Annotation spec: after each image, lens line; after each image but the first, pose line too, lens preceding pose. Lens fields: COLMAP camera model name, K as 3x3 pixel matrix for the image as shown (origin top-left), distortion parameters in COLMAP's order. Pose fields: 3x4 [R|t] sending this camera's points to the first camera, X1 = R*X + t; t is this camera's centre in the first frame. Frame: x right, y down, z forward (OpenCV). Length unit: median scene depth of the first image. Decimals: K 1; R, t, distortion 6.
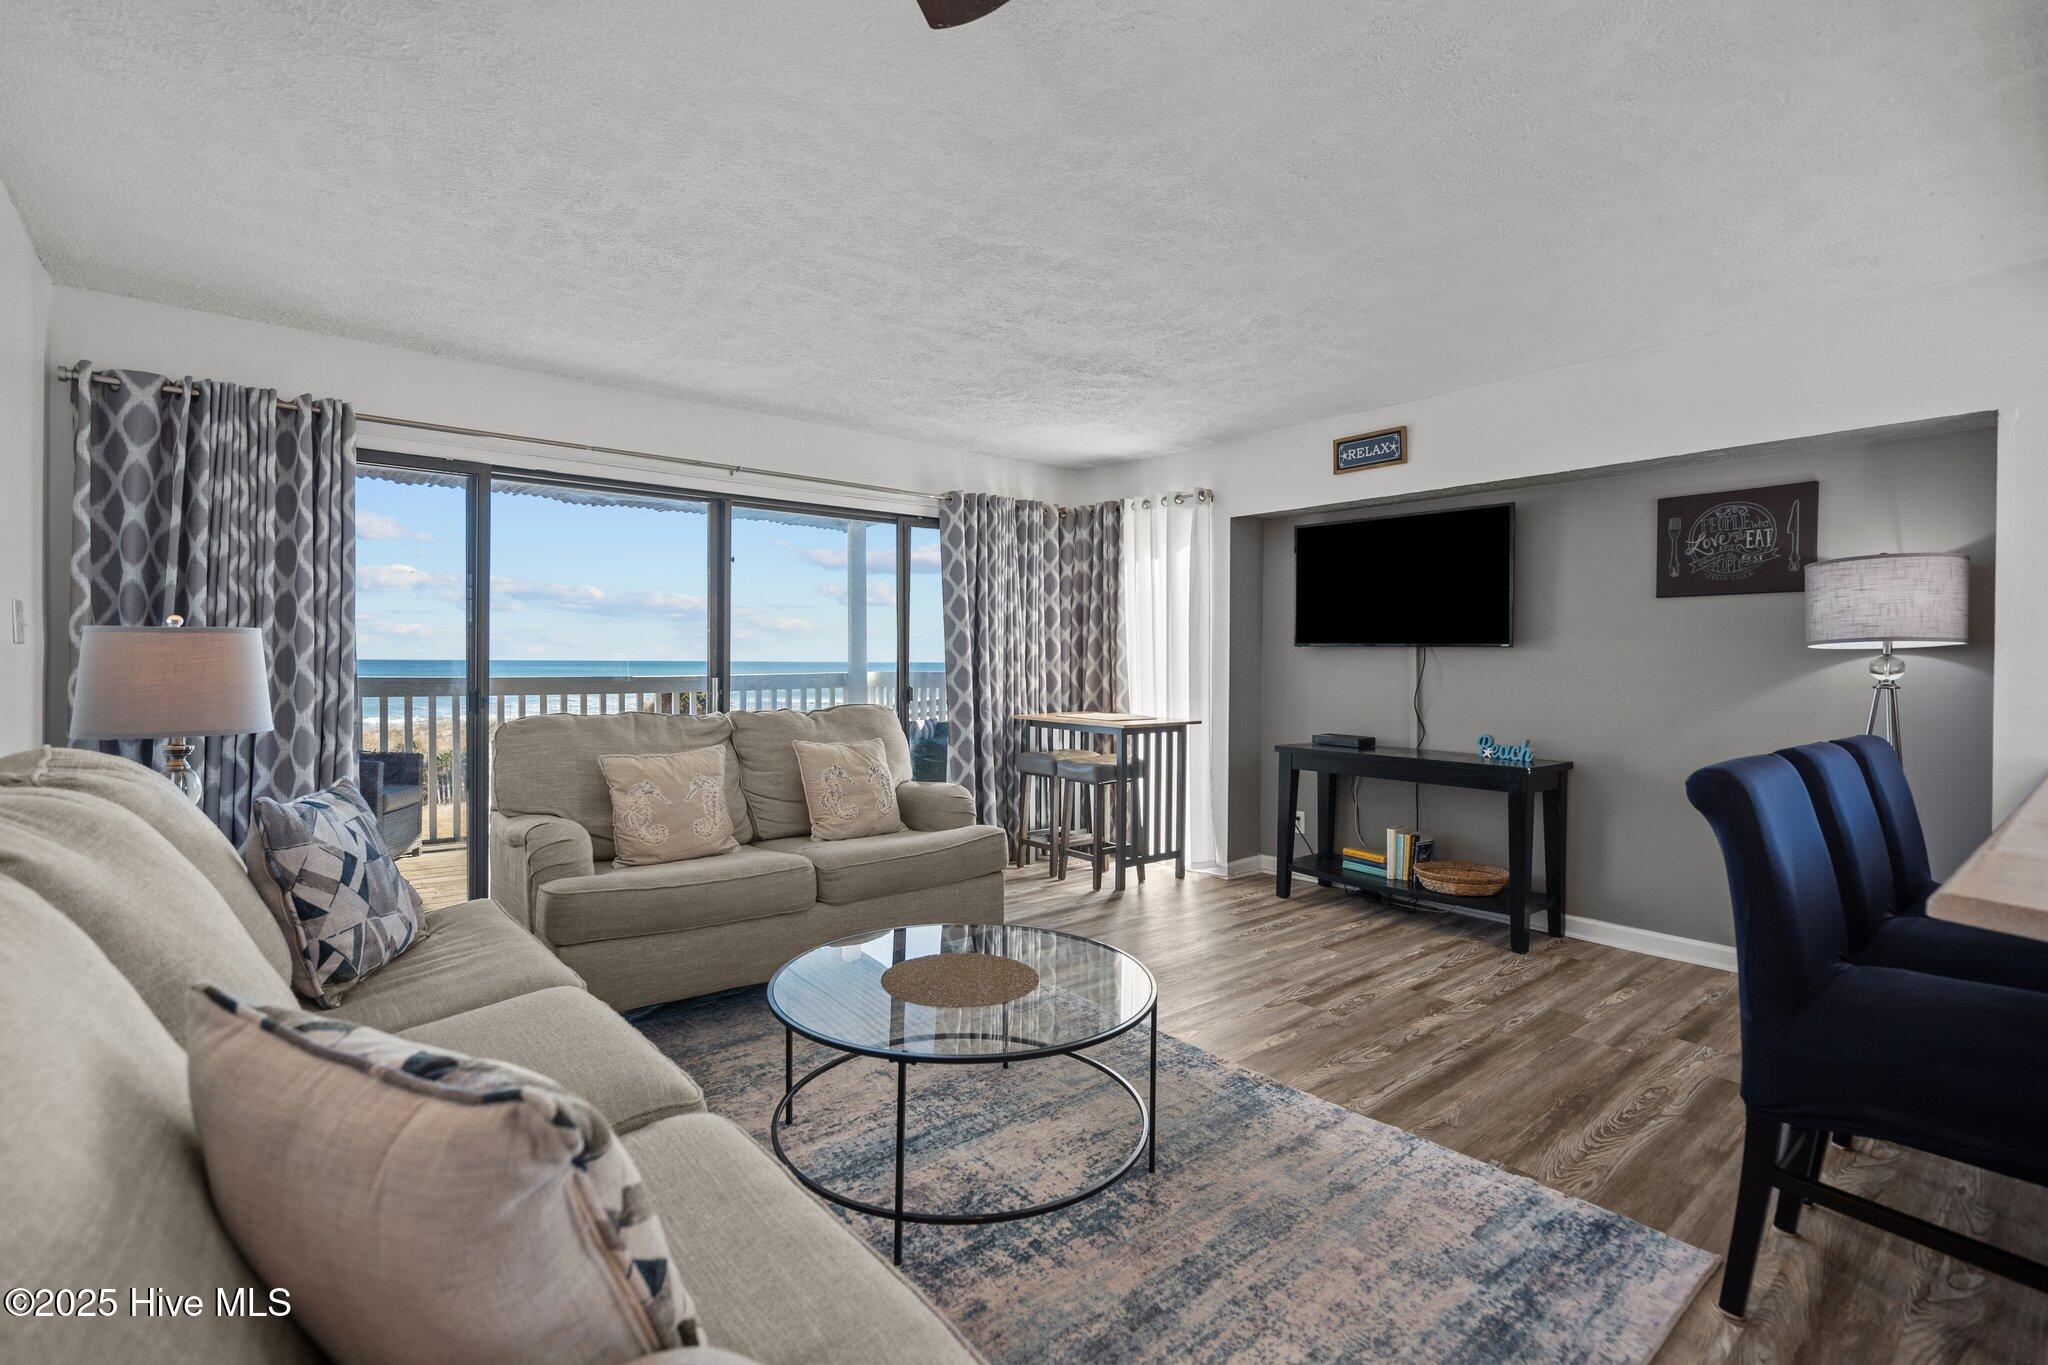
lens RADIAL K [[935.6, 0, 1019.5], [0, 935.6, 675.7], [0, 0, 1]] dist [-0.003993, 0.000570]
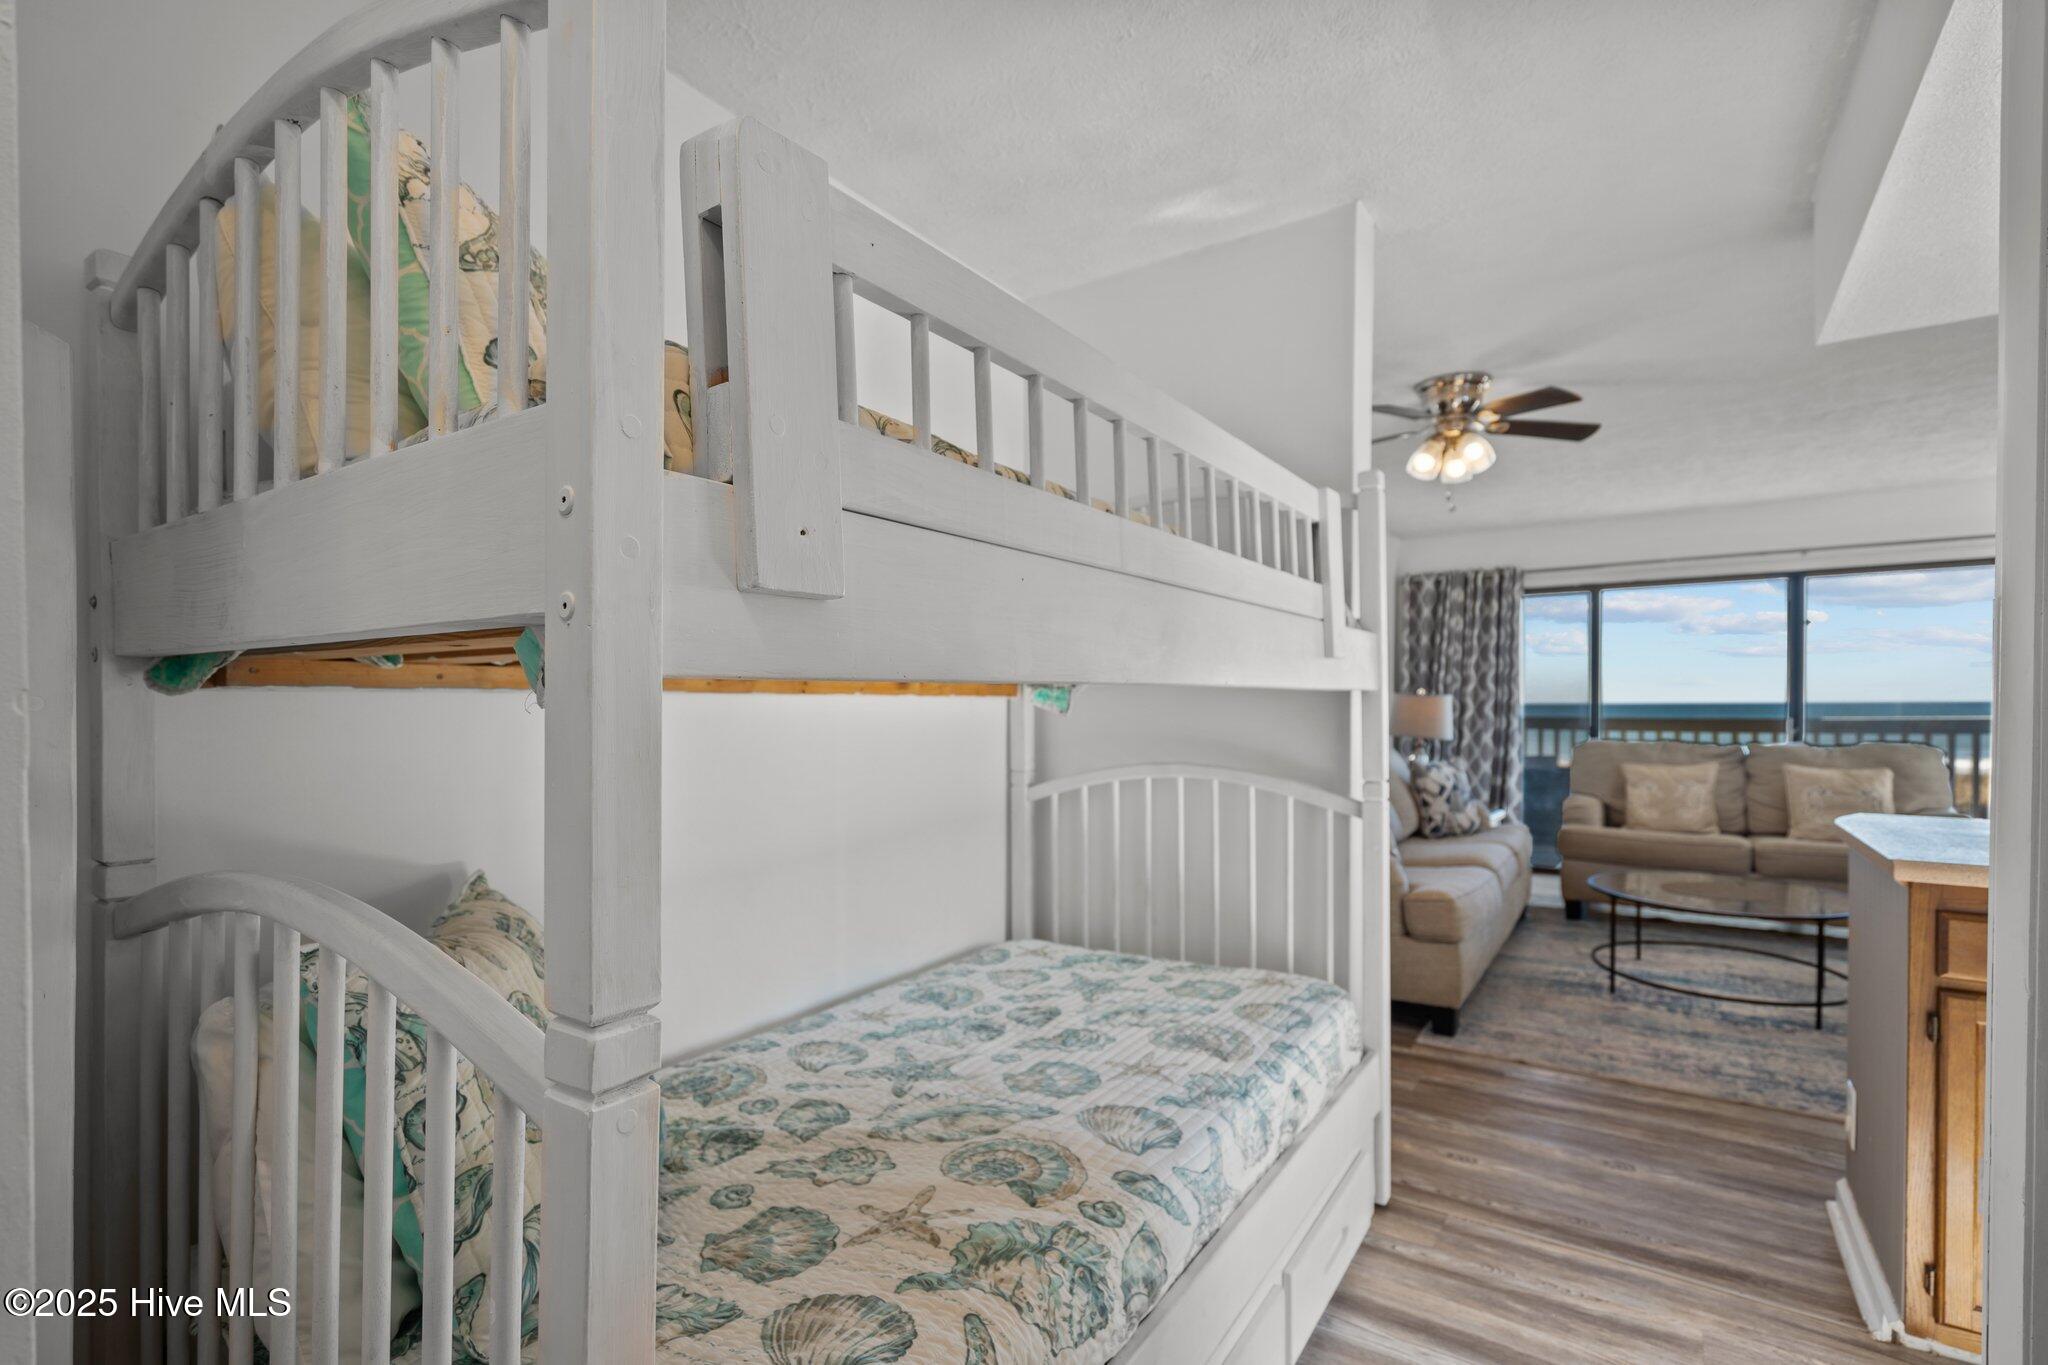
lens RADIAL K [[937.9, 0, 1018.2], [0, 937.9, 719.1], [0, 0, 1]] dist [-0.001706, 0.000726]
pose [[0.275109, 0.006201, -0.961393, 0.763776], [-0.006968, 0.999966, 0.004456, 0.006128], [0.961388, 0.005473, 0.275143, -0.435055]]
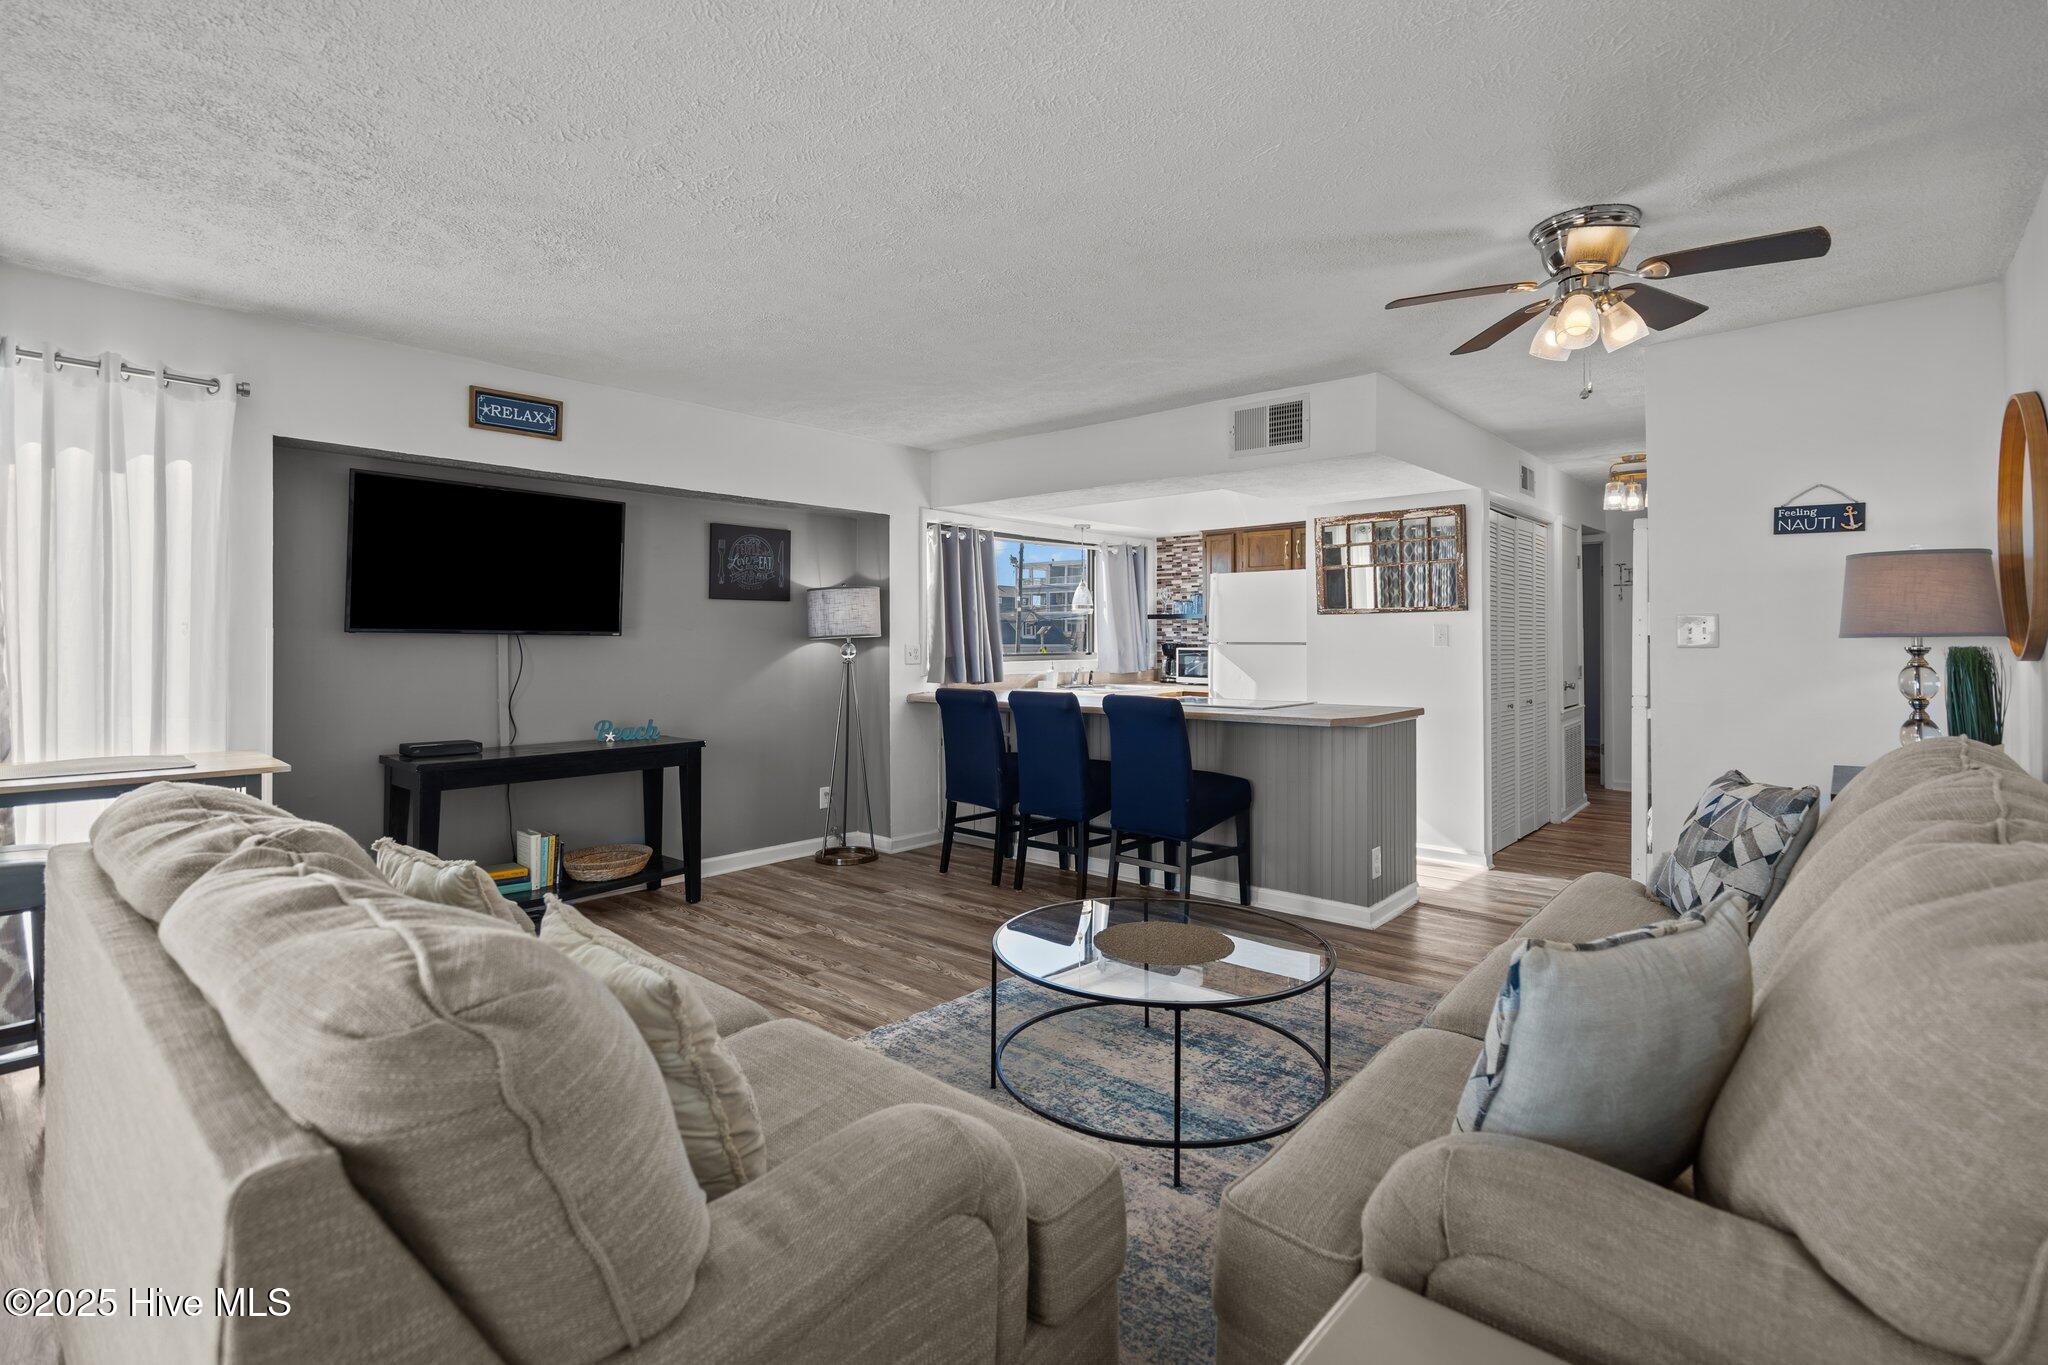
lens RADIAL K [[950.8, 0, 1021.7], [0, 950.8, 629.8], [0, 0, 1]] dist [-0.003424, -0.000096]
pose [[-0.159083, 0.003969, 0.987257, -0.728783], [0.012224, 0.999923, -0.002050, -0.034495], [-0.987190, 0.011742, -0.159119, 0.834099]]
